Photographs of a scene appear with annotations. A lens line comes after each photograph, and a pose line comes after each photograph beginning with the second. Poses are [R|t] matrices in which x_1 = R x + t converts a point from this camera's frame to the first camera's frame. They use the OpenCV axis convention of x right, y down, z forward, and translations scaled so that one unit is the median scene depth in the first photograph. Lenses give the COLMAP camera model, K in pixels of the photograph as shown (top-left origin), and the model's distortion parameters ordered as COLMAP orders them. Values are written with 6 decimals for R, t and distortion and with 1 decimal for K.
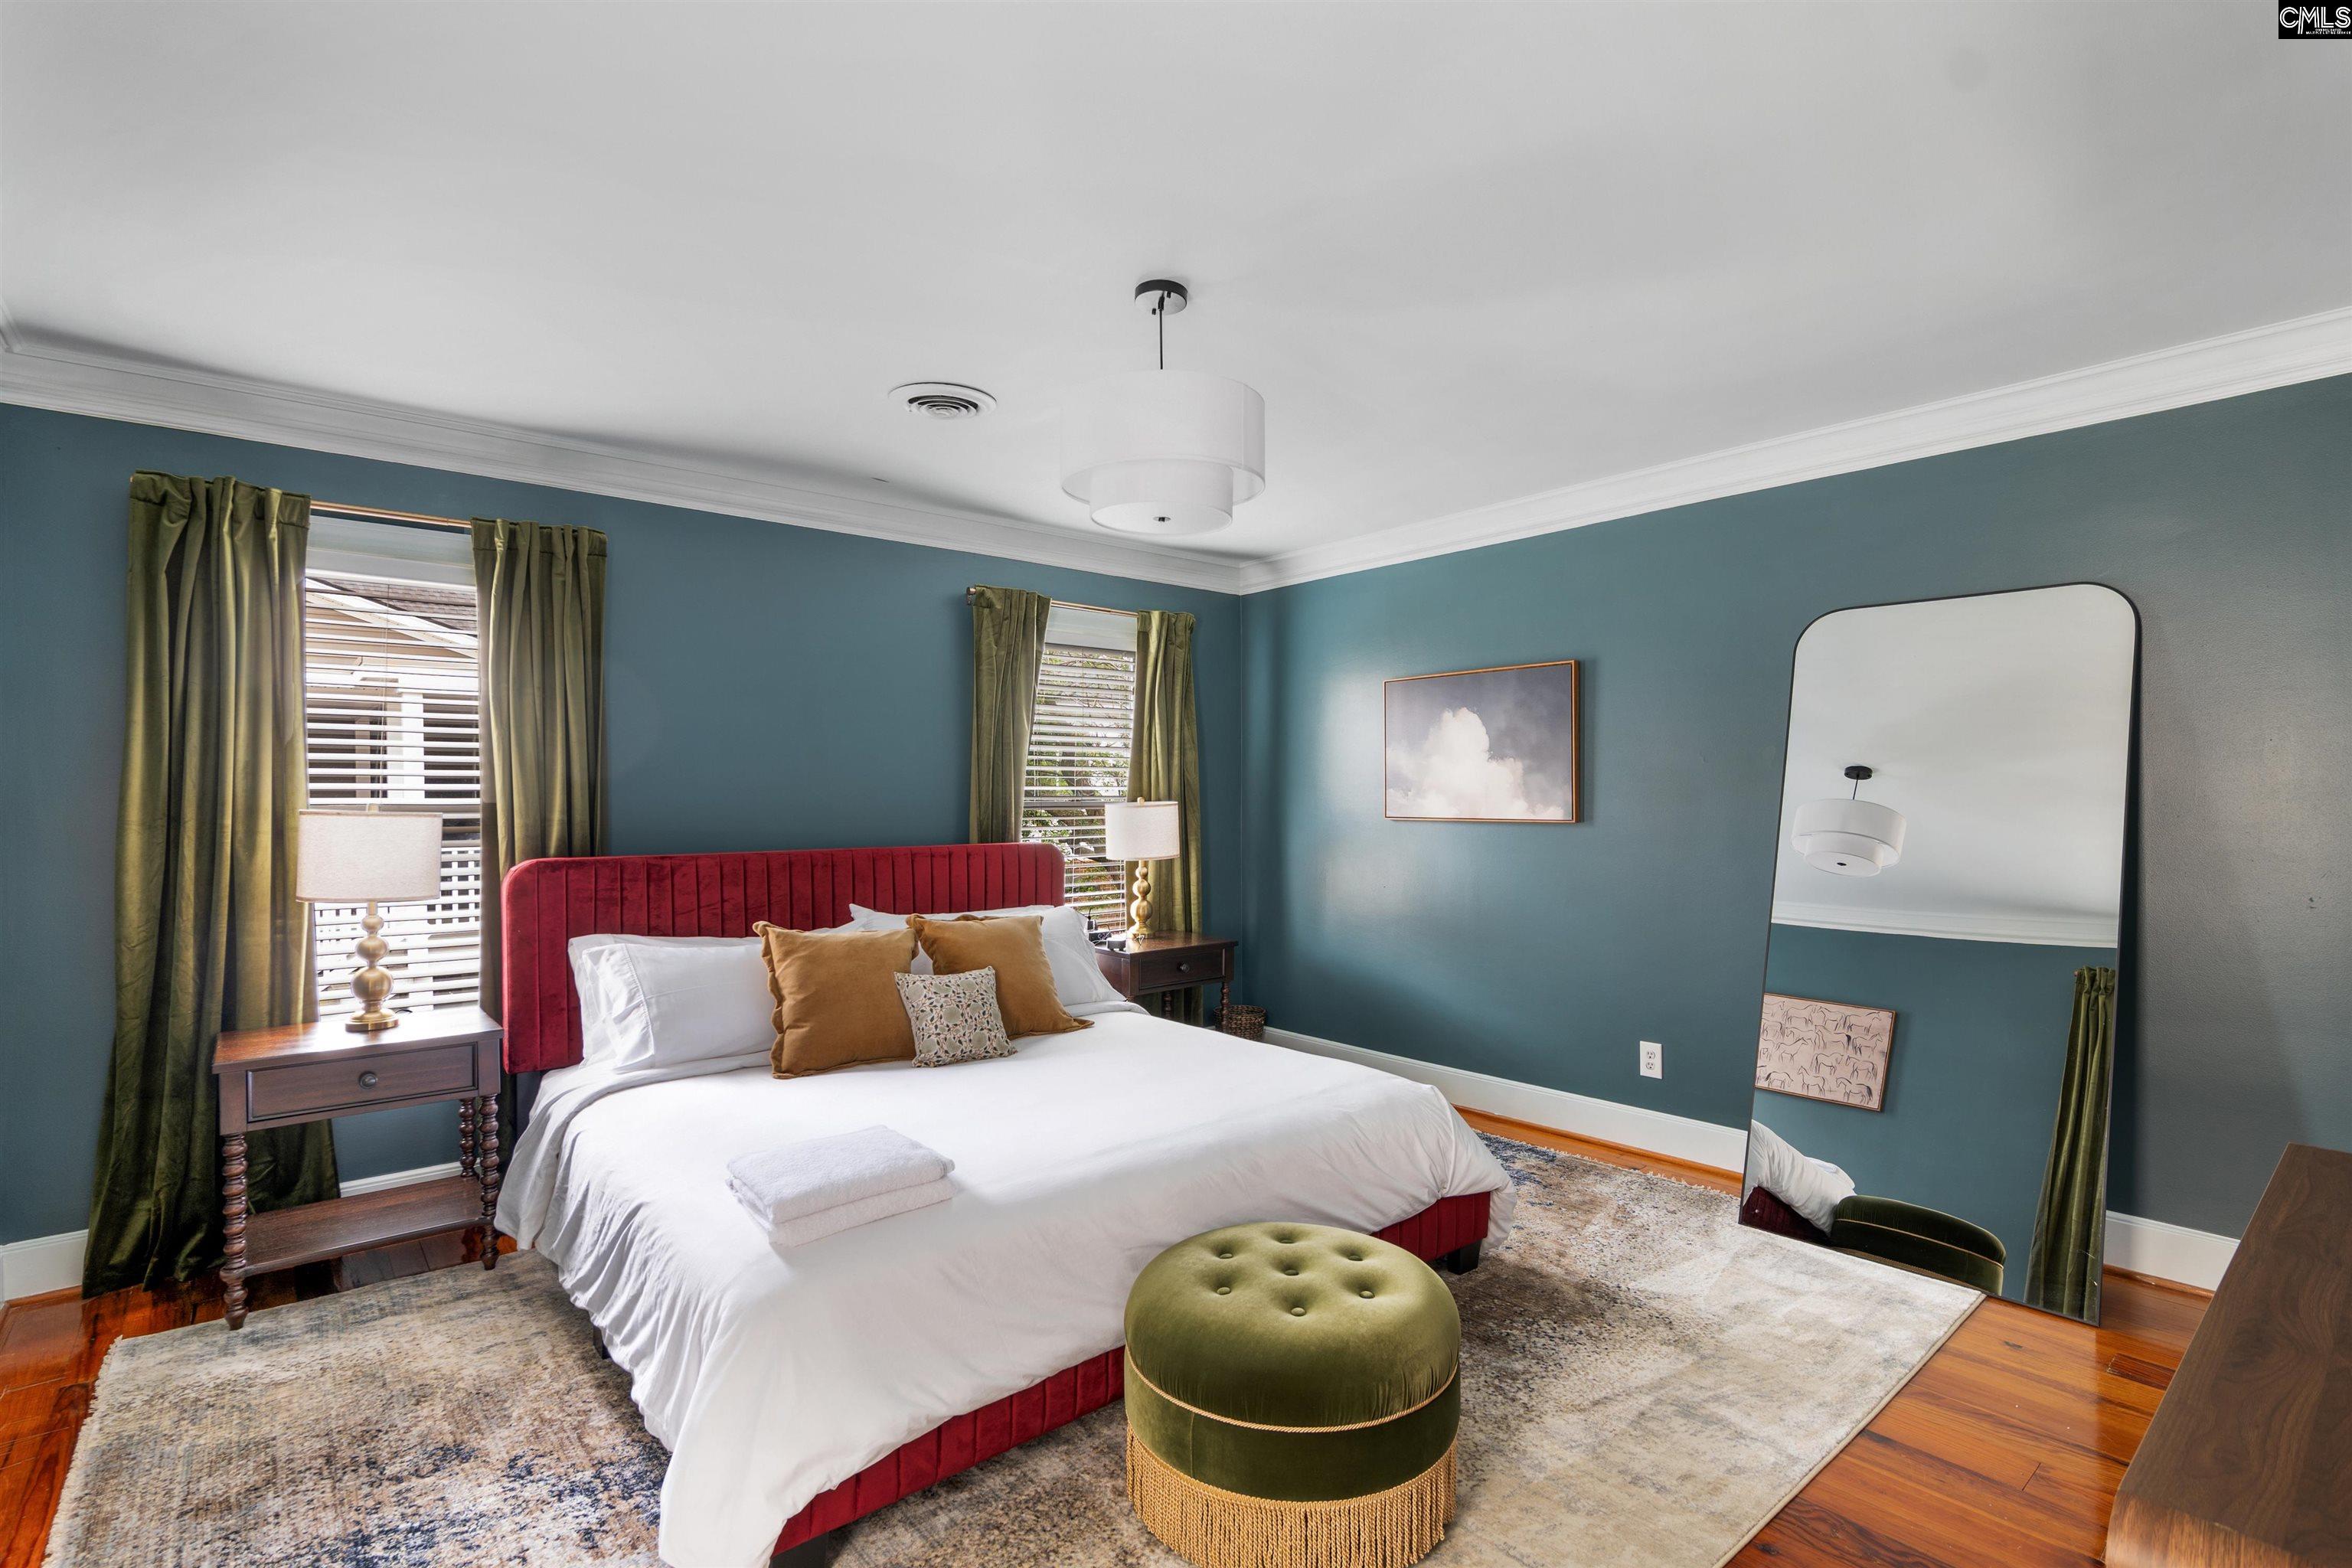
lens RADIAL K [[1099.5, 0, 1171.8], [0, 1099.5, 790.6], [0, 0, 1]] dist [-0.023395, 0.004653]
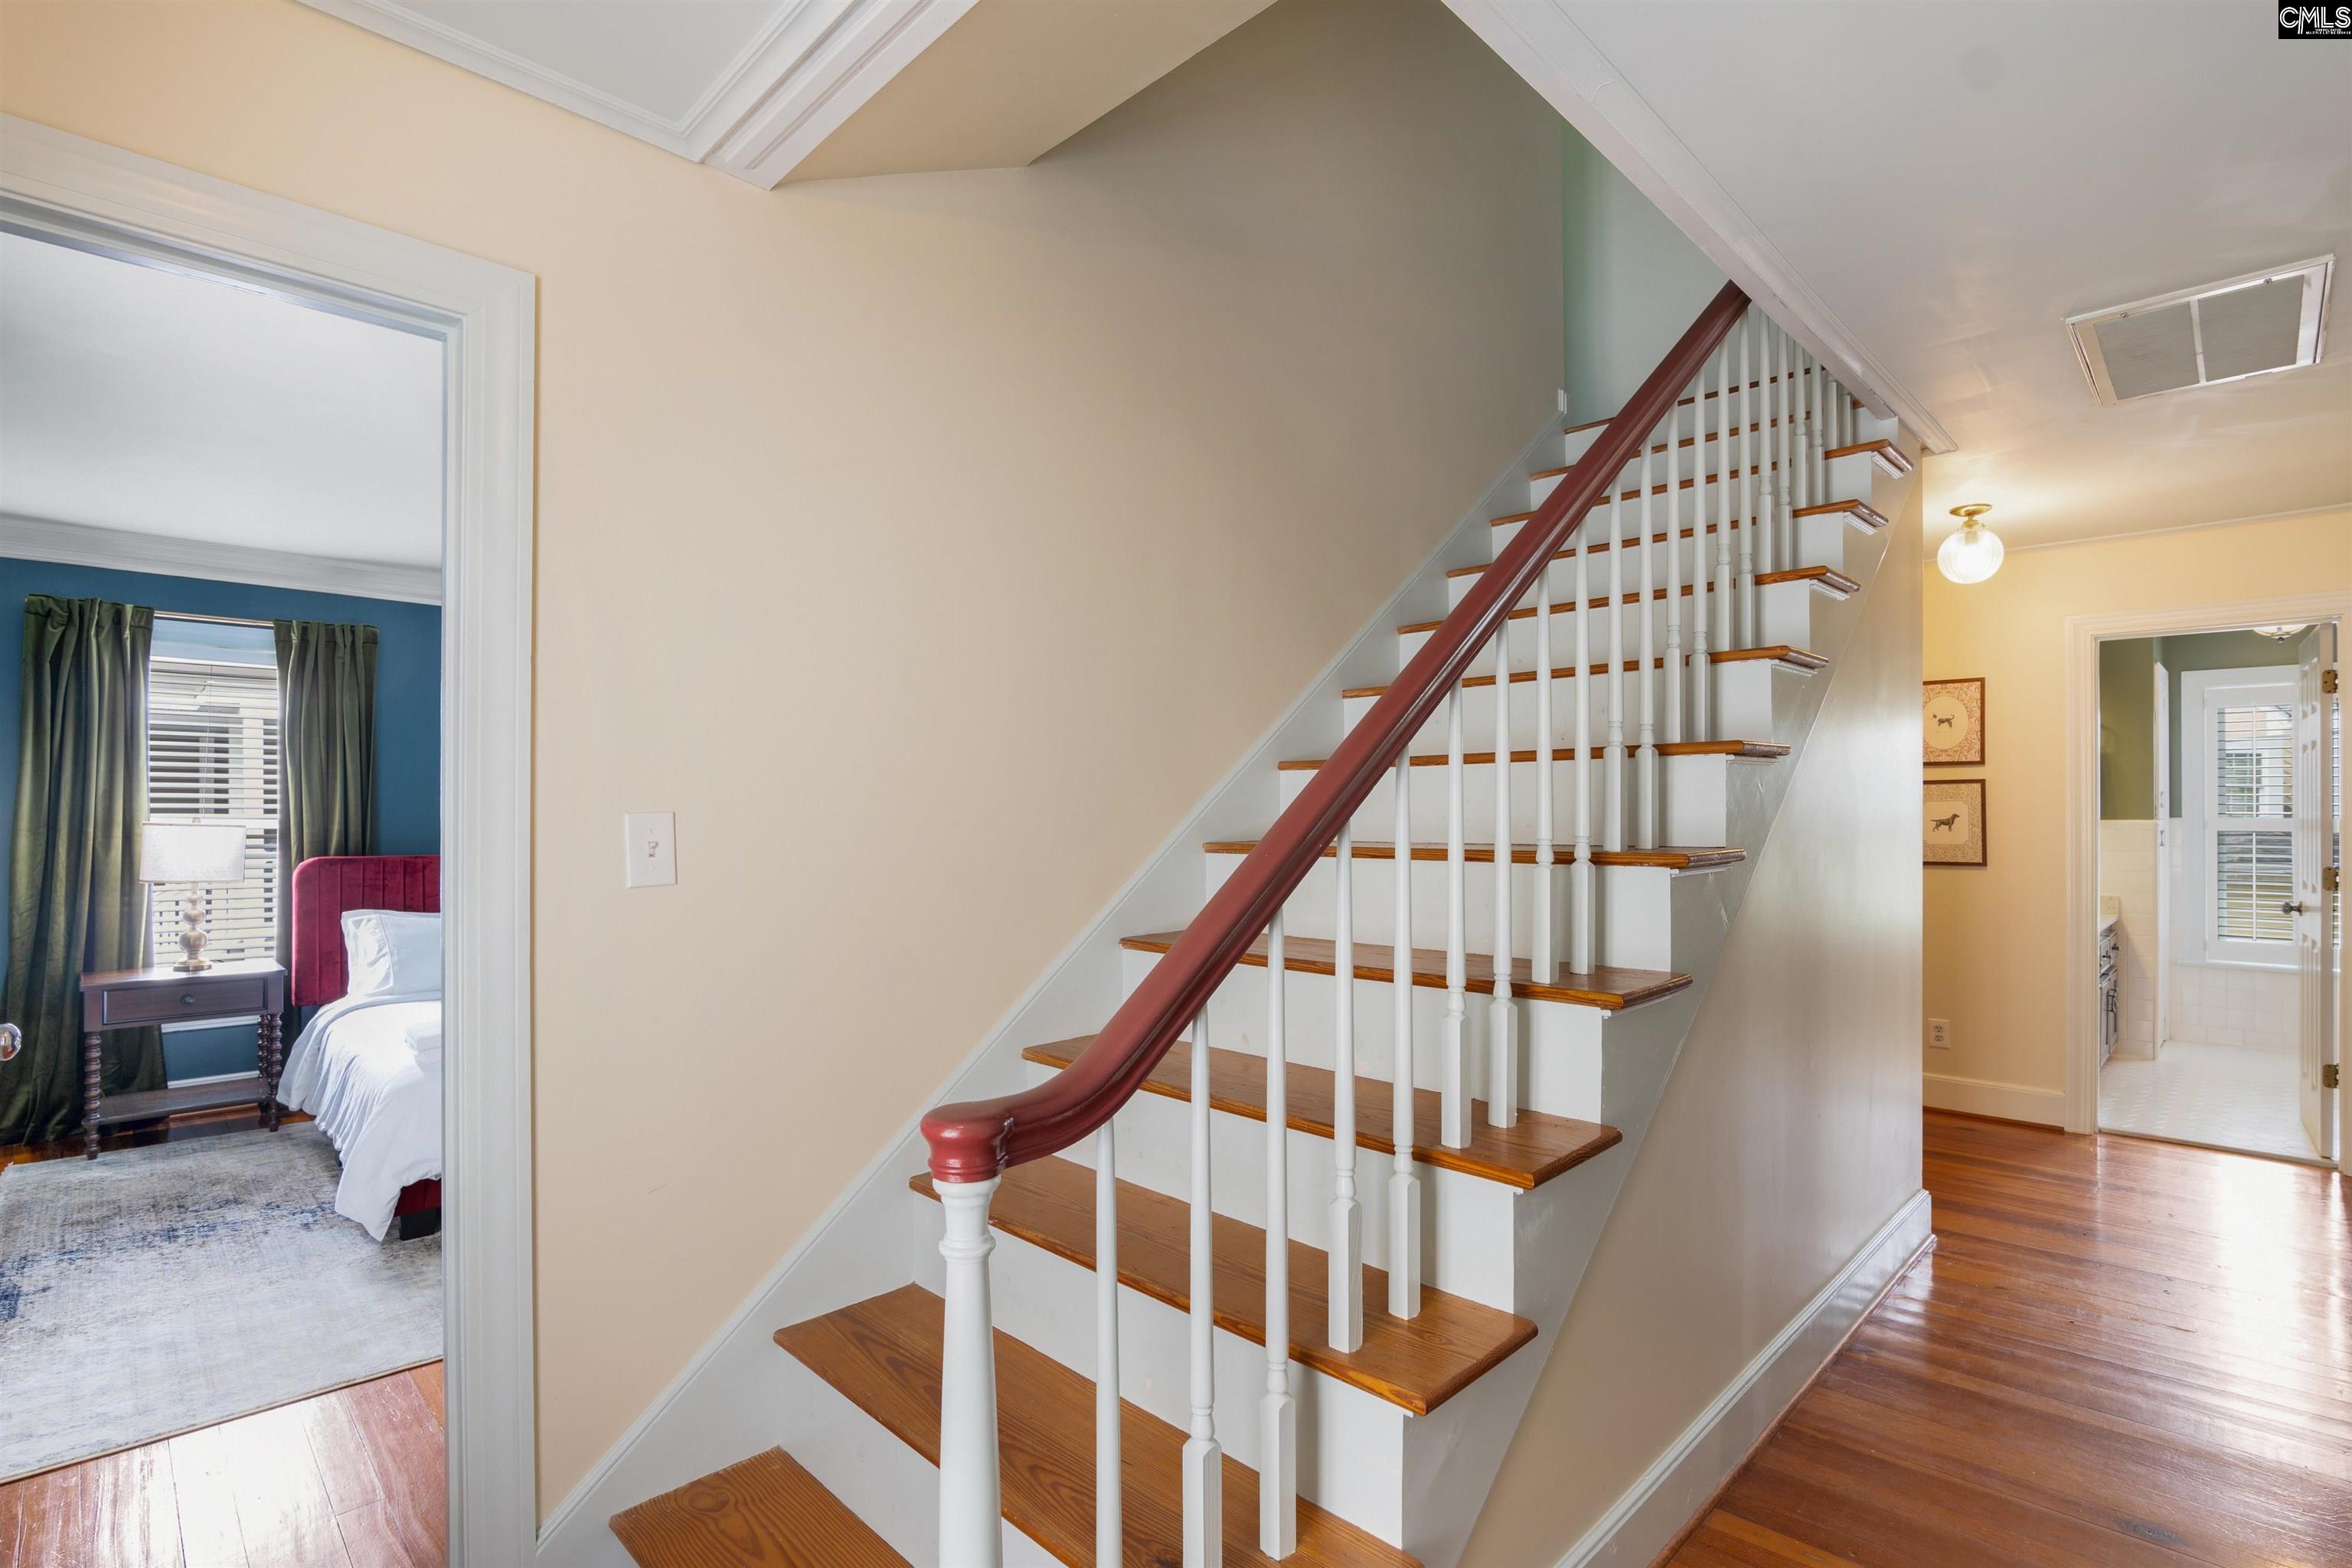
lens RADIAL K [[1099.5, 0, 1169.3], [0, 1099.5, 793.7], [0, 0, 1]] dist [-0.023395, 0.004653]
pose [[0.996518, 0.005061, 0.083219, 0.471411], [-0.003833, 0.999882, -0.014902, -0.003899], [-0.083285, 0.014531, 0.996420, -0.589432]]
